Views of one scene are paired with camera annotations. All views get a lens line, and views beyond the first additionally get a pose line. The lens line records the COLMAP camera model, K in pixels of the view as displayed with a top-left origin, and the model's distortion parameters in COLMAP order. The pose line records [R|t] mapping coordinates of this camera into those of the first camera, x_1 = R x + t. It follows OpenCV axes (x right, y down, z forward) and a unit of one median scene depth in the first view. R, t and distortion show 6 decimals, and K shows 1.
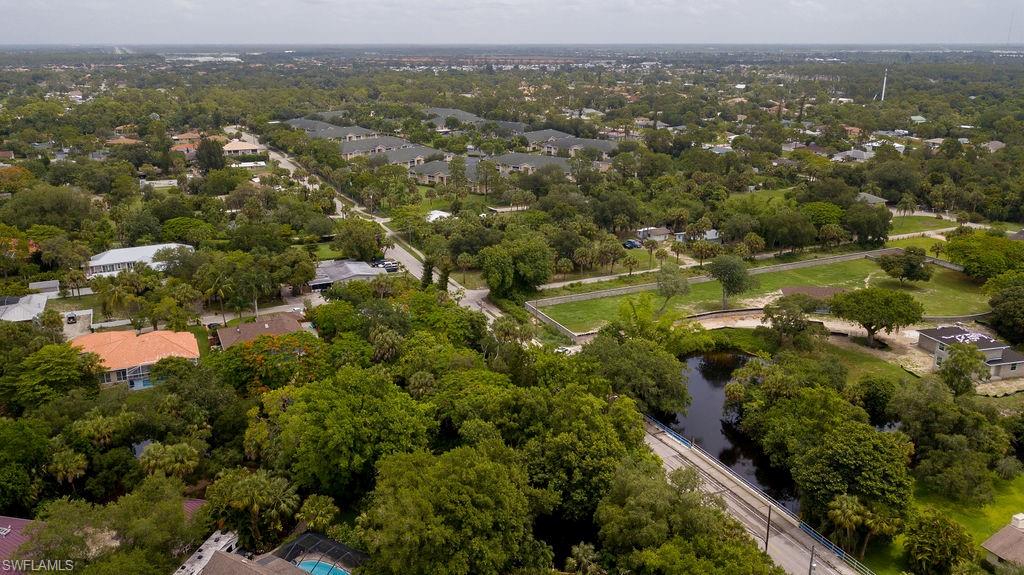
lens RADIAL K [[778.2, 0, 509.5], [0, 778.2, 286.0], [0, 0, 1]] dist [0.012925, -0.014587]
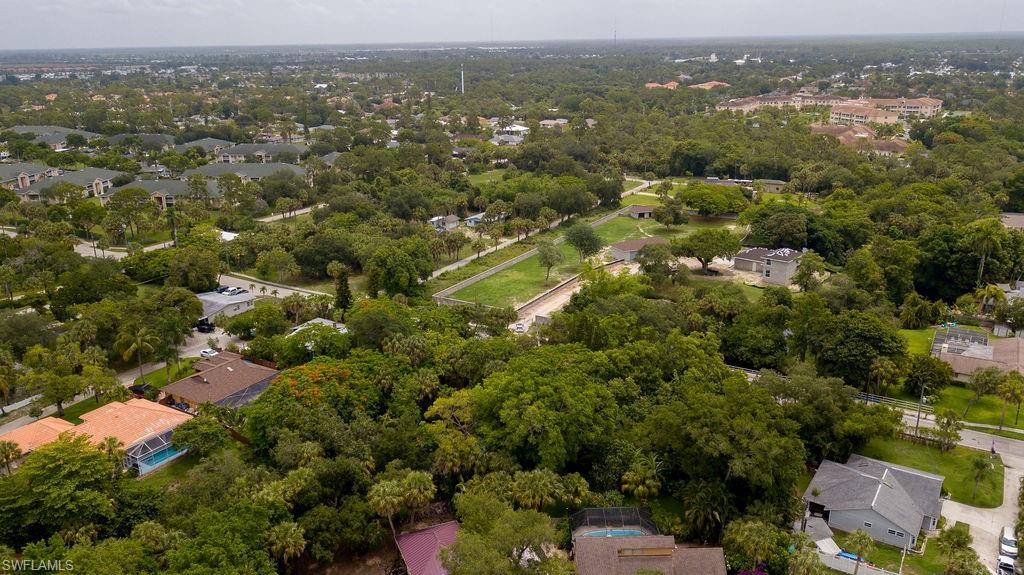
lens RADIAL K [[778.2, 0, 513.1], [0, 778.2, 289.4], [0, 0, 1]] dist [0.012925, -0.014587]
pose [[0.831835, -0.182666, 0.524102, -0.364823], [0.181558, 0.981893, 0.054059, -0.020103], [-0.524487, 0.050187, 0.849938, 0.067377]]
